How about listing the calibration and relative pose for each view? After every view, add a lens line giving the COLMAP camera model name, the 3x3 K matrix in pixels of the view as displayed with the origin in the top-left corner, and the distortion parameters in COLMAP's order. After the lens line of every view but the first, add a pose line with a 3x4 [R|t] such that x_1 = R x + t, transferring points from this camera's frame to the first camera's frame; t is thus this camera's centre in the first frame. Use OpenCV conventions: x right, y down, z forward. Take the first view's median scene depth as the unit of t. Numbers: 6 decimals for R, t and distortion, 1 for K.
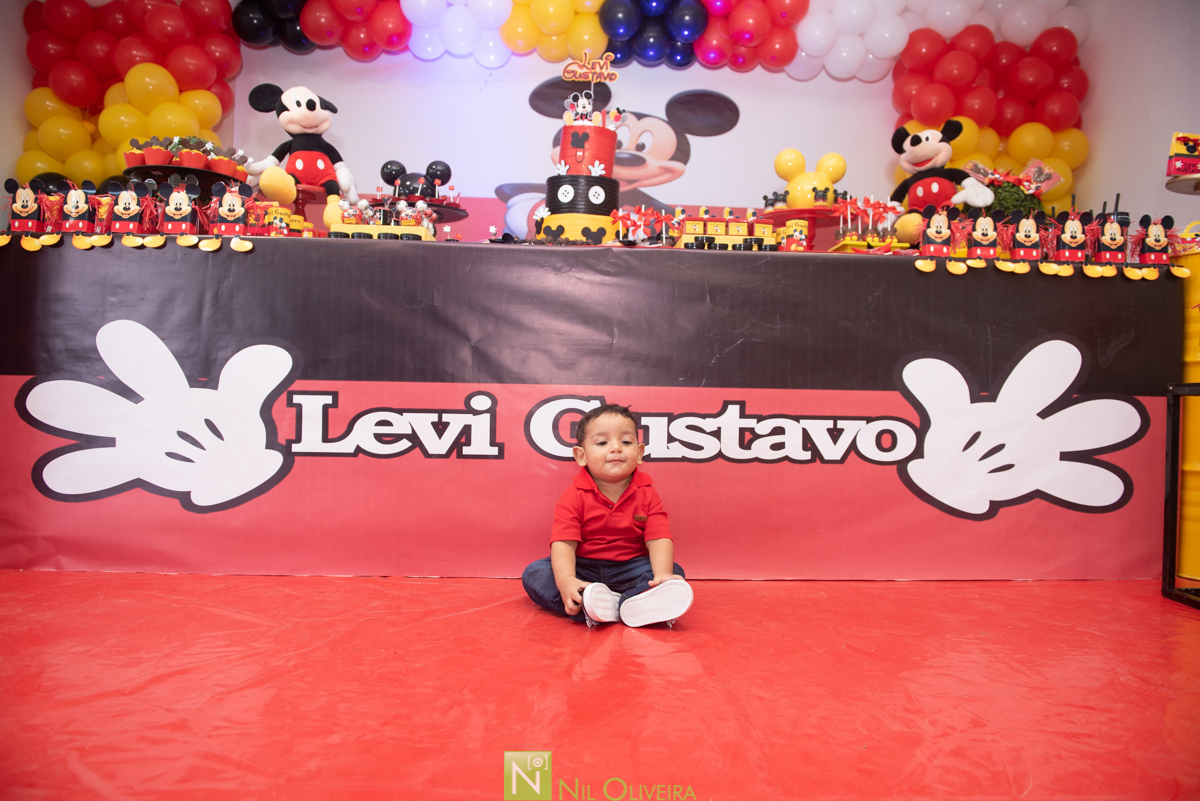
lens RADIAL K [[809.4, 0, 600.0], [0, 809.4, 400.5], [0, 0, 1]] dist [-0.049587, -0.004541]
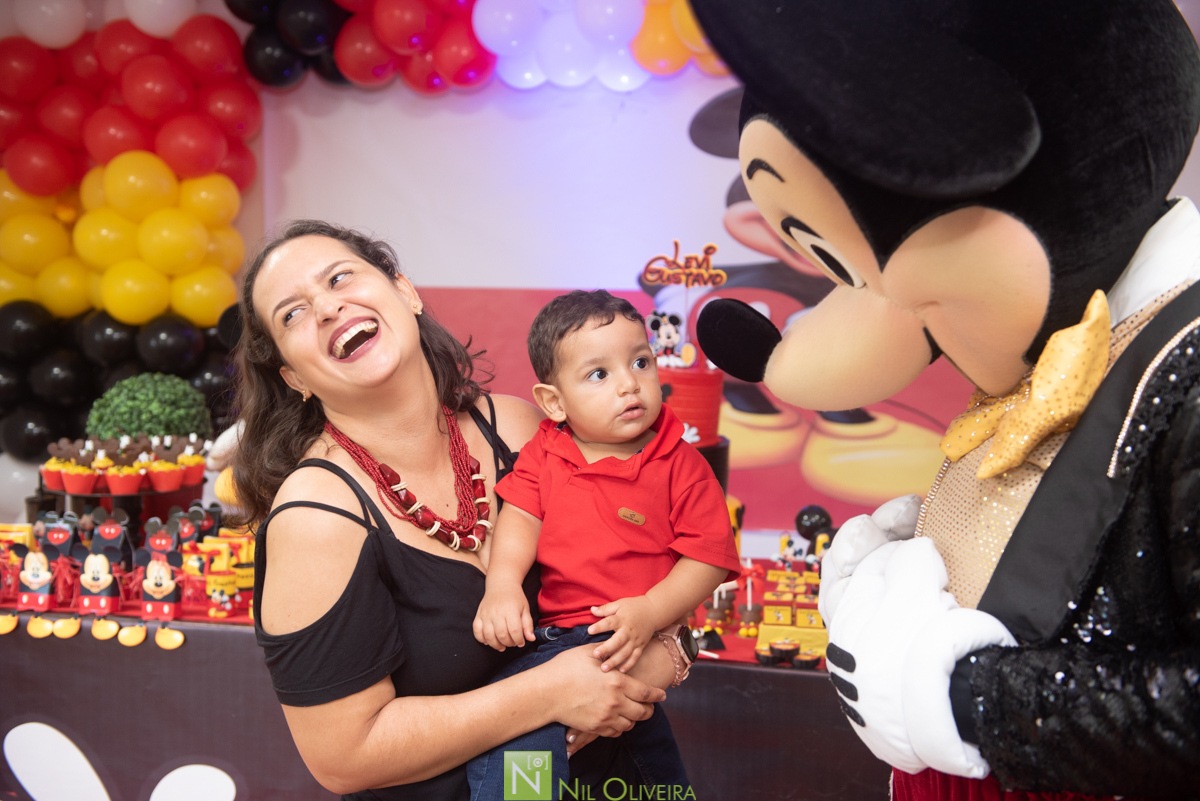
lens RADIAL K [[1361.6, 0, 600.0], [0, 1361.6, 400.5], [0, 0, 1]] dist [0.086935, -0.012725]
pose [[0.957782, 0.014462, -0.287131, 0.308984], [0.009960, 0.996465, 0.083413, -0.504021], [0.287322, -0.082751, 0.954253, -0.116790]]
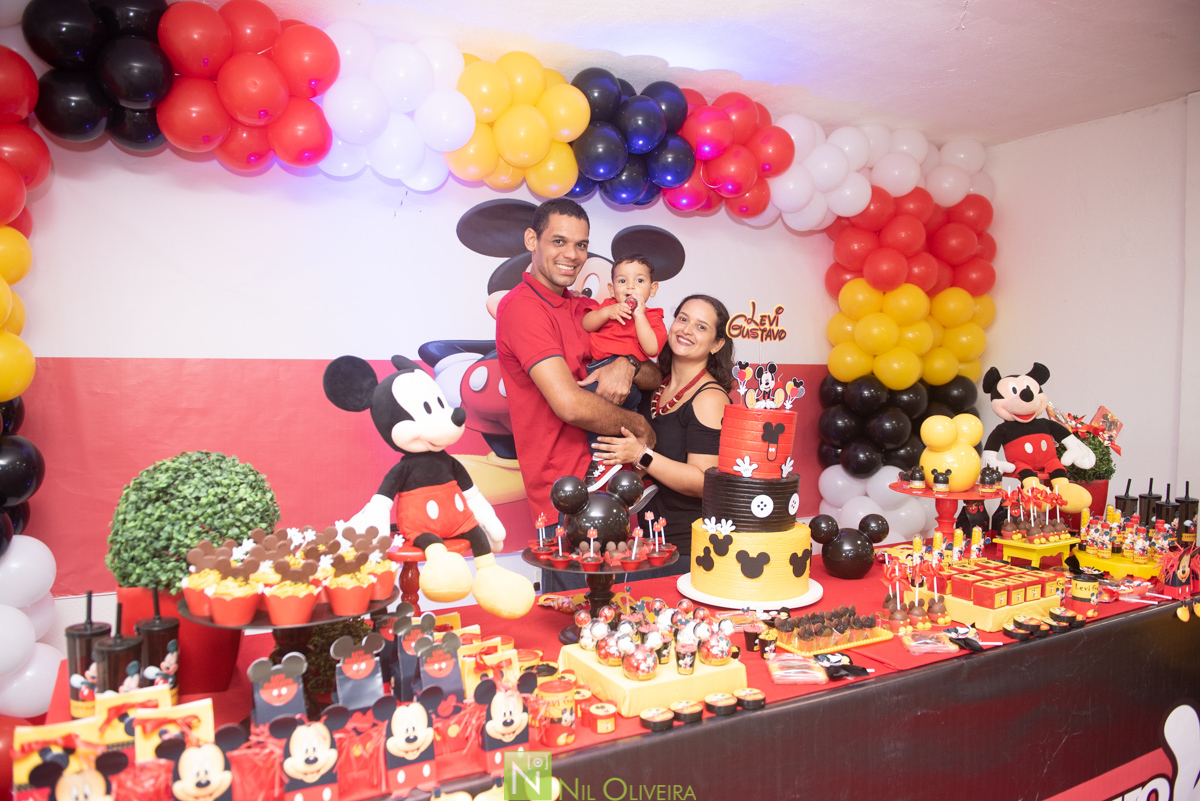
lens RADIAL K [[840.0, 0, 604.5], [0, 840.0, 401.0], [0, 0, 1]] dist [-0.049034, 0.000629]
pose [[0.897845, -0.034349, 0.438969, -0.631326], [0.021139, 0.999166, 0.034946, -0.469571], [-0.439803, -0.022097, 0.897822, 0.434284]]
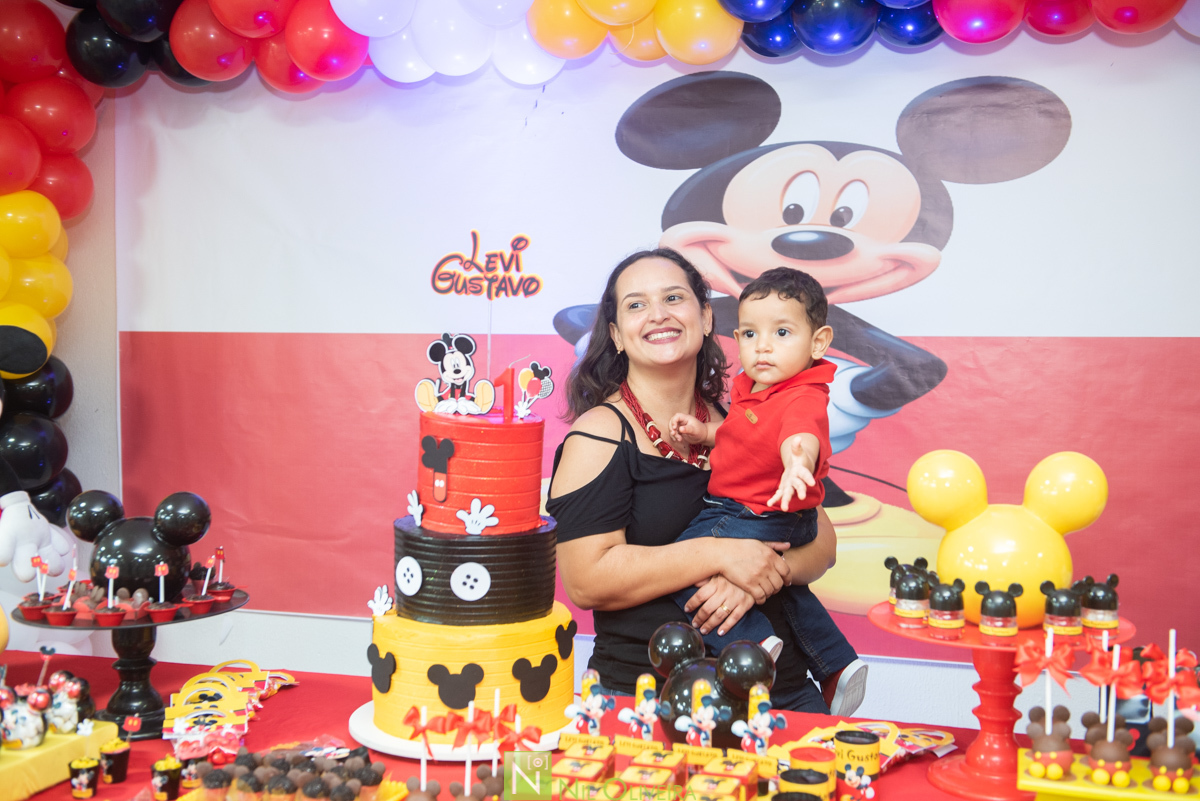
lens RADIAL K [[1362.5, 0, 603.0], [0, 1362.5, 402.1], [0, 0, 1]] dist [0.076656, 0.001200]
pose [[0.937516, -0.000331, -0.347941, 0.398133], [0.008536, 0.999720, 0.022050, -0.449843], [0.347837, -0.023642, 0.937257, 0.388806]]
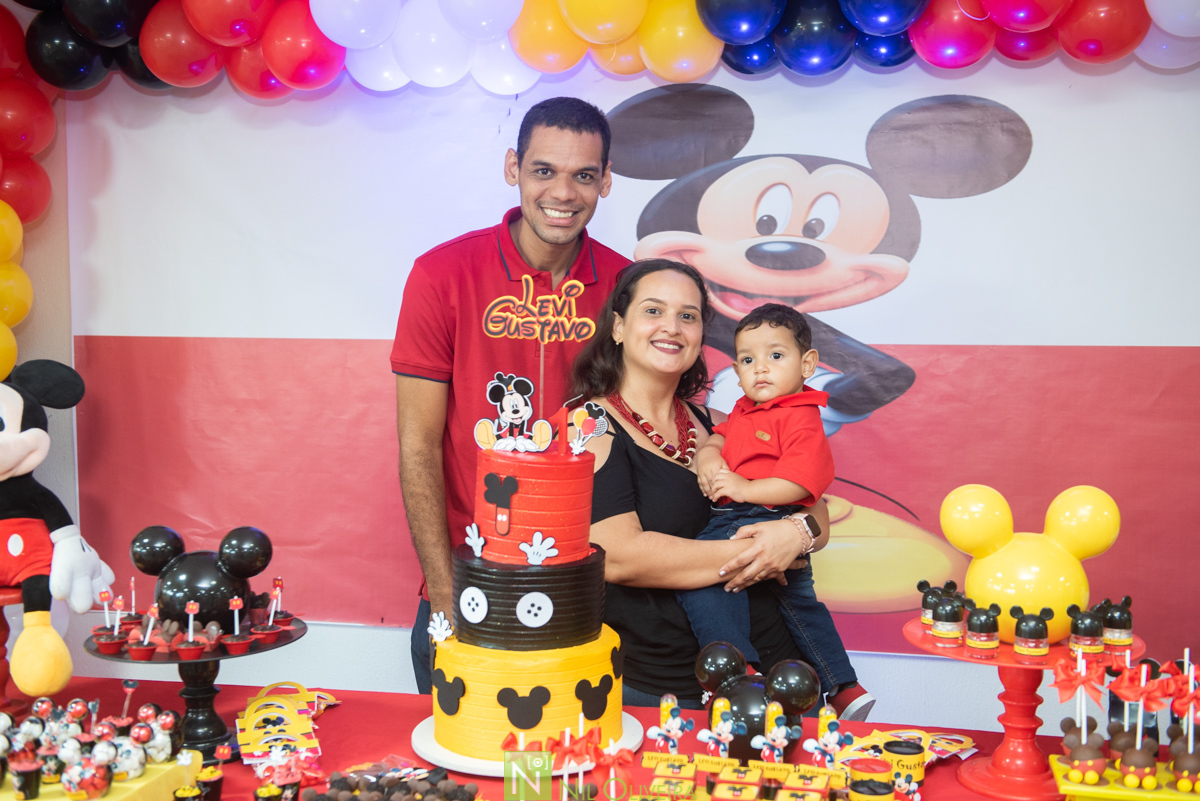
lens RADIAL K [[1427.8, 0, 600.0], [0, 1427.8, 400.5], [0, 0, 1]] dist [0.089553, 0.013163]
pose [[0.963899, -0.000668, -0.266266, 0.314822], [0.014202, 0.998702, 0.048906, -0.509788], [0.265888, -0.050922, 0.962658, 0.244165]]
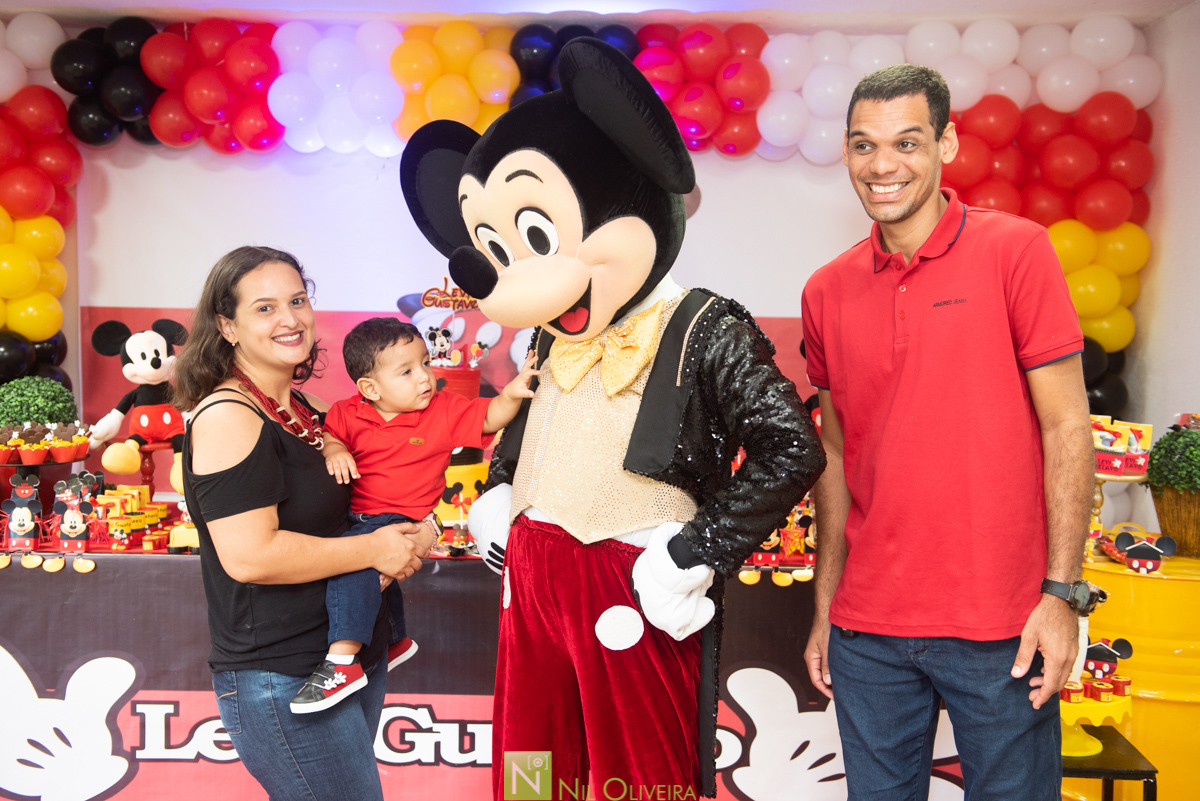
lens RADIAL K [[1313.4, 0, 582.5], [0, 1313.4, 386.4], [0, 0, 1]] dist [0.054604, 0.004732]
pose [[0.996471, -0.002404, -0.083909, 0.335962], [0.007582, 0.998082, 0.061443, -0.507344], [0.083601, -0.061862, 0.994577, -0.633311]]
